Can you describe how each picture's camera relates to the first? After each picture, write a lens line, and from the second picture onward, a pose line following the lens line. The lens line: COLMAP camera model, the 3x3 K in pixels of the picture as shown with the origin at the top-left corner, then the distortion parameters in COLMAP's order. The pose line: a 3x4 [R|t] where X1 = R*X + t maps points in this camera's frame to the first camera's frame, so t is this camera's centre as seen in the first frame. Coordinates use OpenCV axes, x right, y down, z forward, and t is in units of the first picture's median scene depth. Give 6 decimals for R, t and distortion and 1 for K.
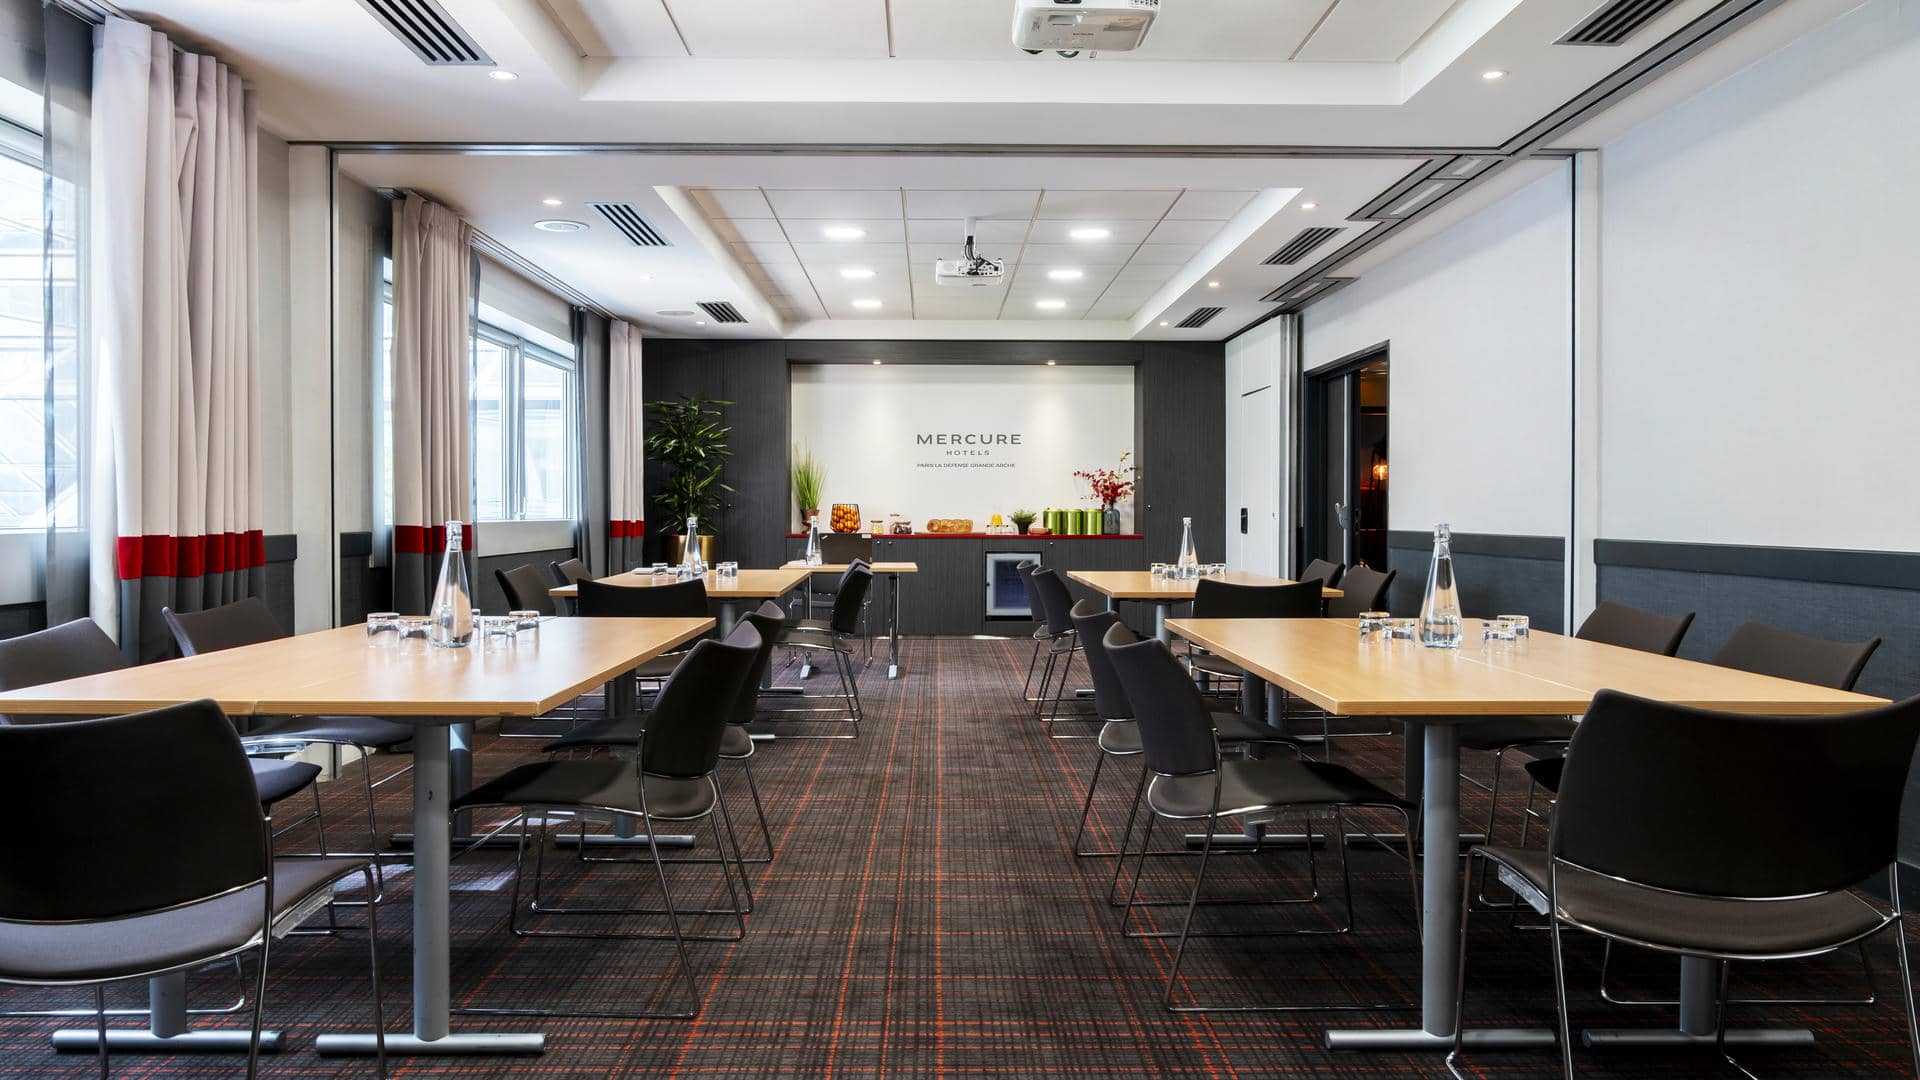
lens RADIAL K [[1411.2, 0, 960.0], [0, 1411.2, 540.0], [0, 0, 1]] dist [-0.033499, -0.003534]
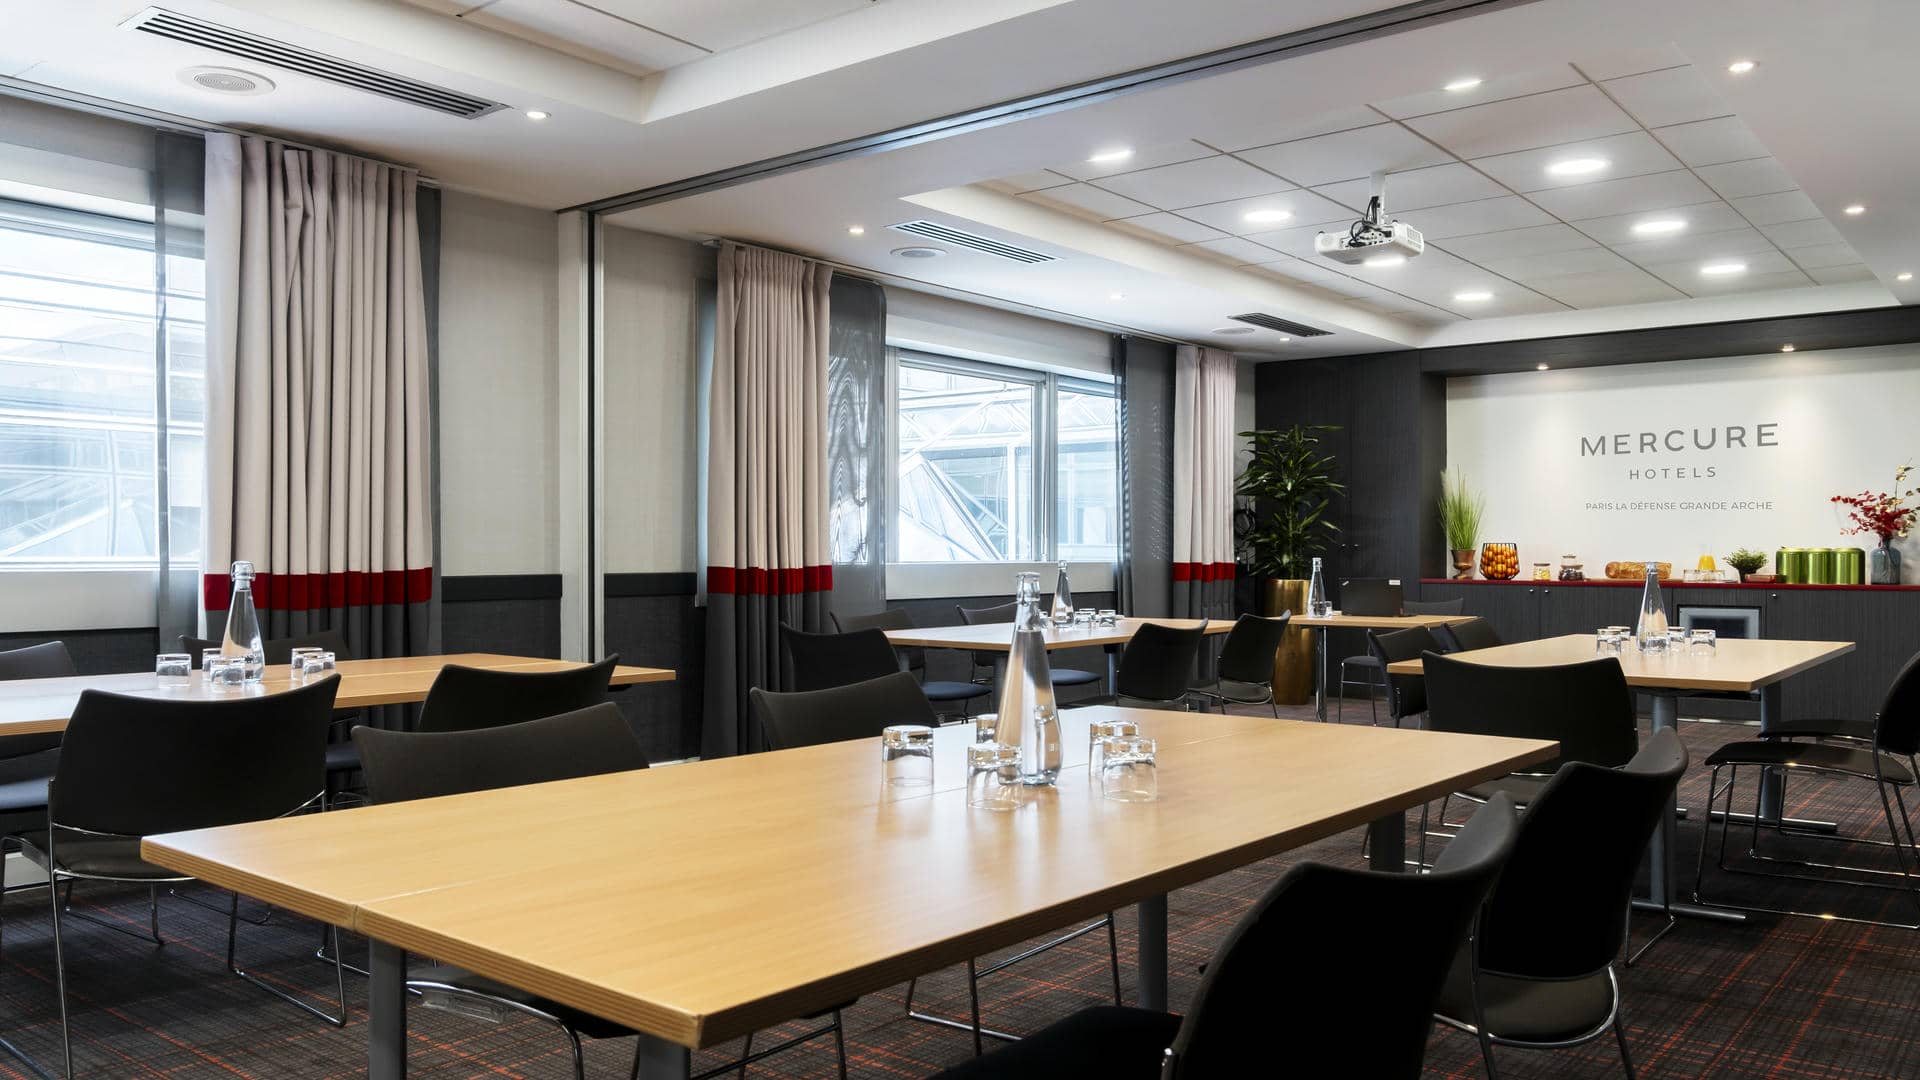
lens RADIAL K [[1439.0, 0, 960.0], [0, 1439.0, 540.0], [0, 0, 1]] dist [0.002832, -0.003240]
pose [[0.765904, -0.006542, -0.642922, 0.218334], [-0.012652, 0.999601, -0.025244, -0.002201], [0.642831, 0.027468, 0.765515, 0.160025]]
